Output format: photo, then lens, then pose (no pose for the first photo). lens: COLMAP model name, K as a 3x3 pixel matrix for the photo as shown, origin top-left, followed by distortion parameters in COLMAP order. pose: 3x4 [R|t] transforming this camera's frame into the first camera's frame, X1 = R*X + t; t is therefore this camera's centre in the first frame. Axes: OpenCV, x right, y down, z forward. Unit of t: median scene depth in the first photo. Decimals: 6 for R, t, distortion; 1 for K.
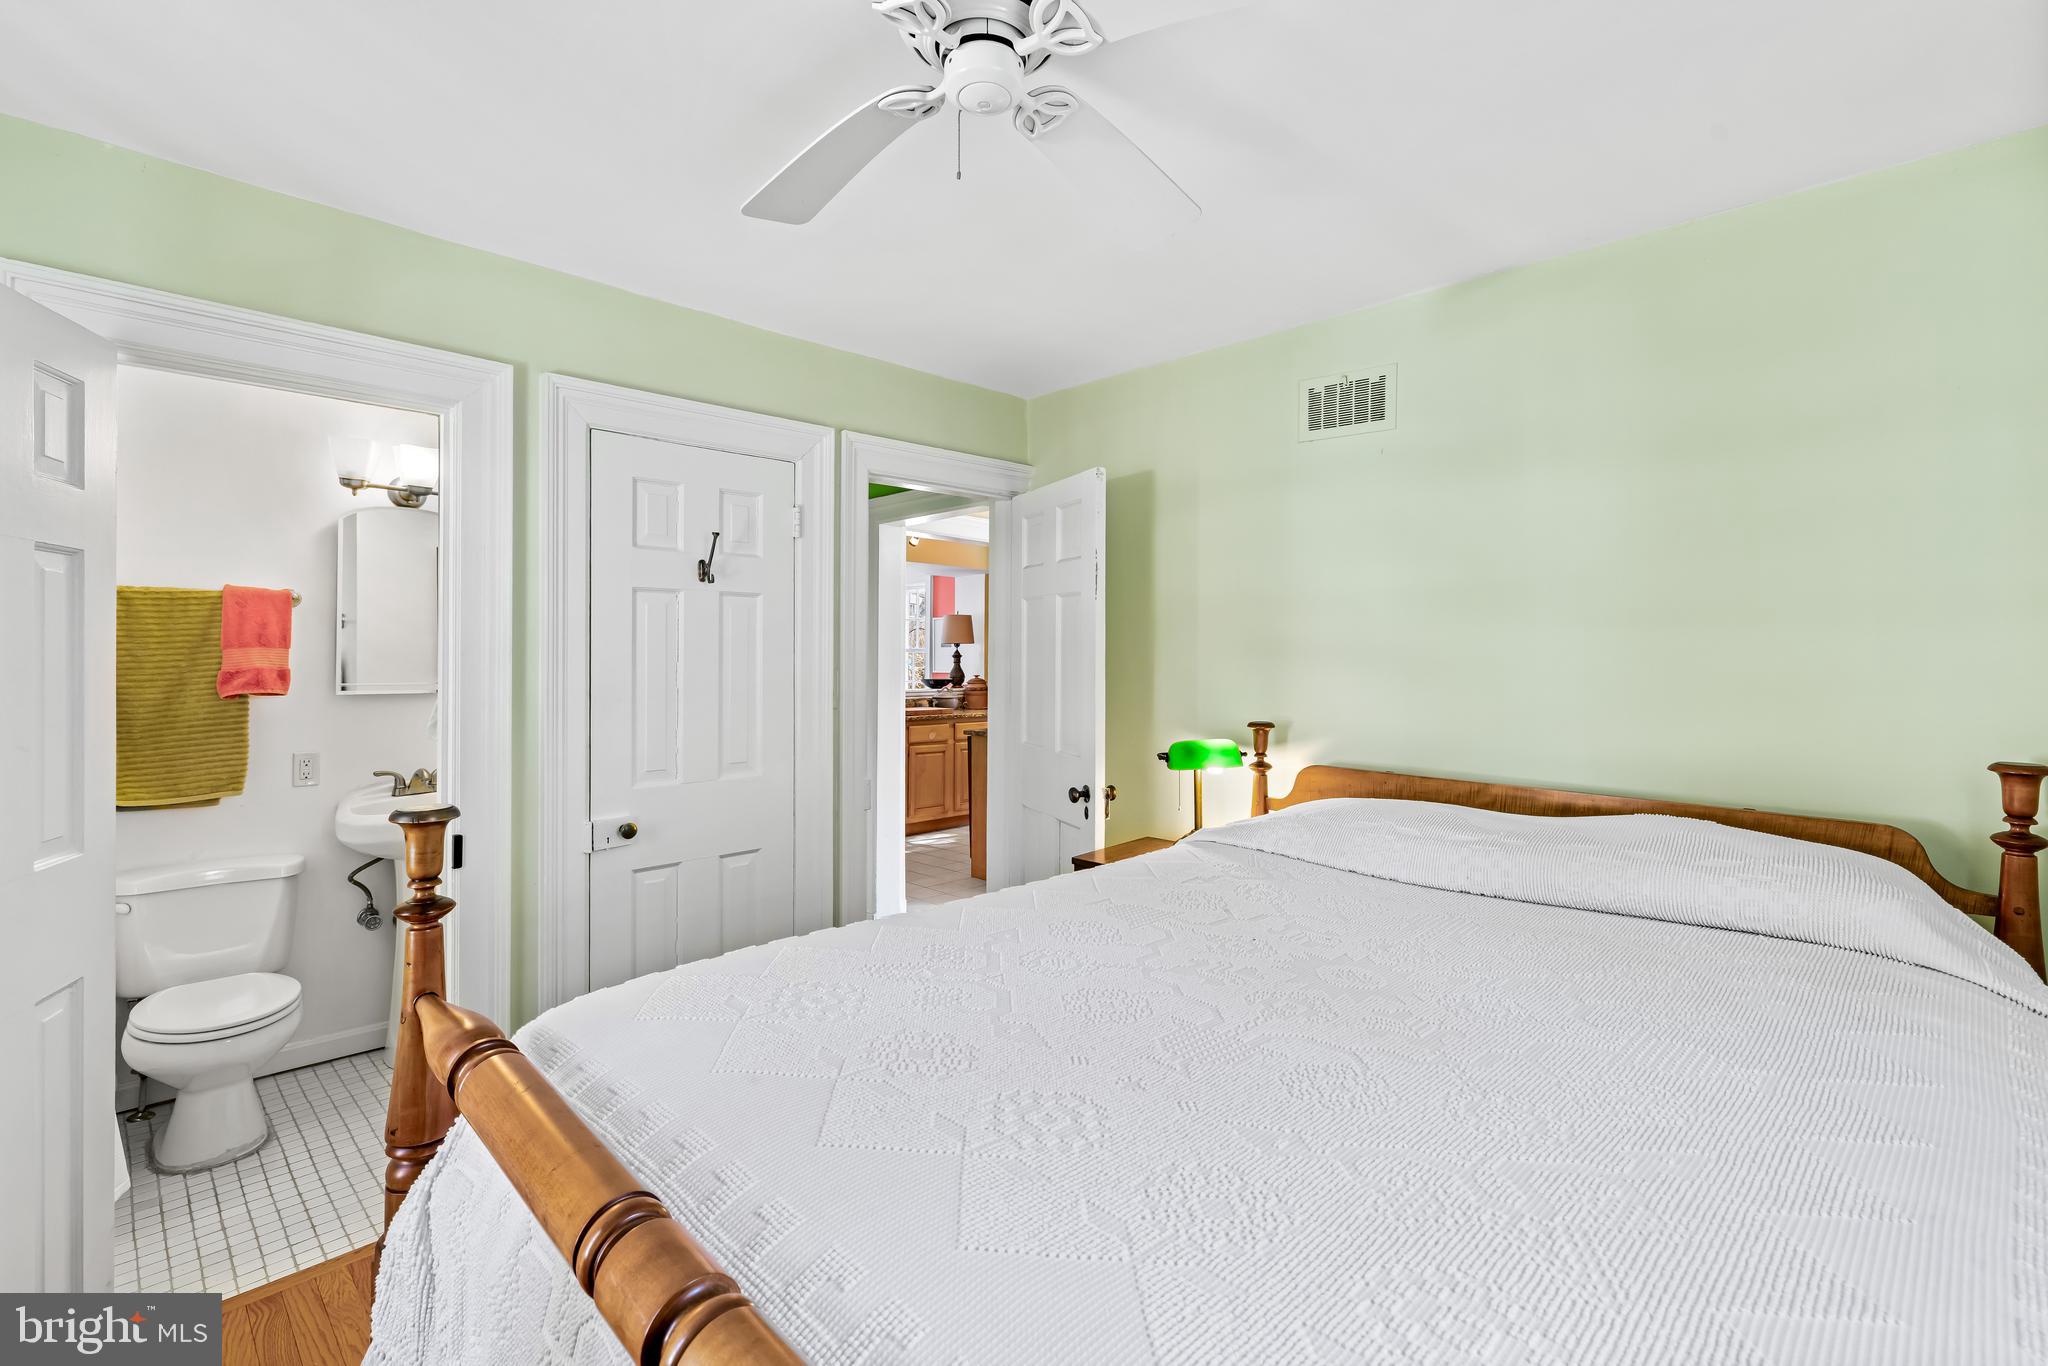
lens RADIAL K [[888.6, 0, 1024.3], [0, 888.6, 646.8], [0, 0, 1]] dist [-0.003974, 0.000135]
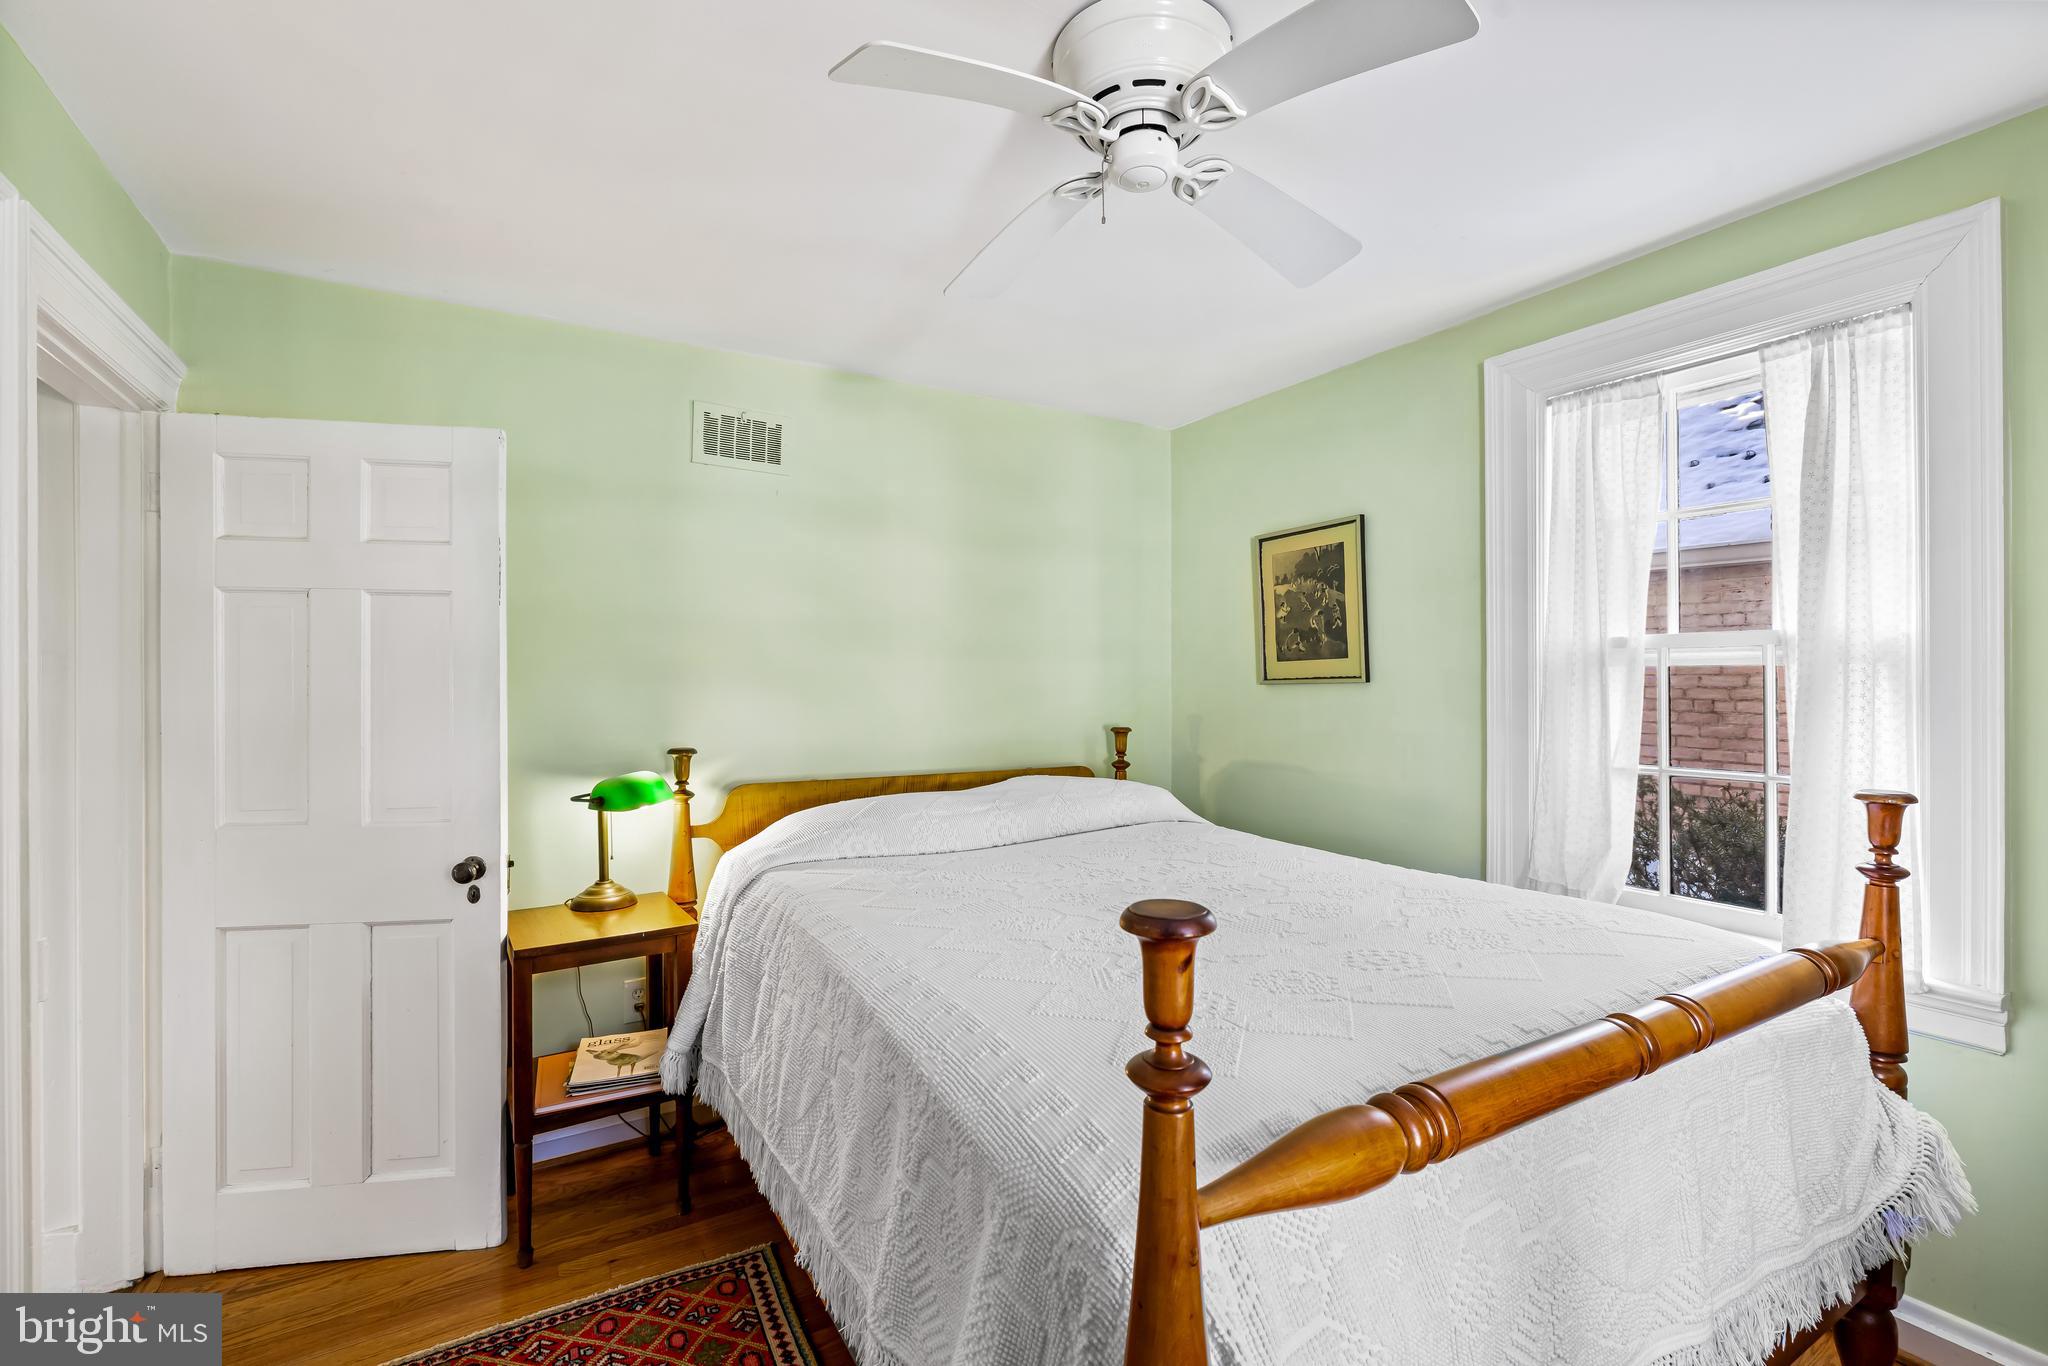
lens RADIAL K [[888.6, 0, 1023.9], [0, 888.6, 679.7], [0, 0, 1]] dist [-0.003974, 0.000135]
pose [[0.266652, -0.005594, 0.963777, -0.653758], [0.000509, 0.999984, 0.005664, 0.006261], [-0.963793, -0.001019, 0.266650, 0.464413]]
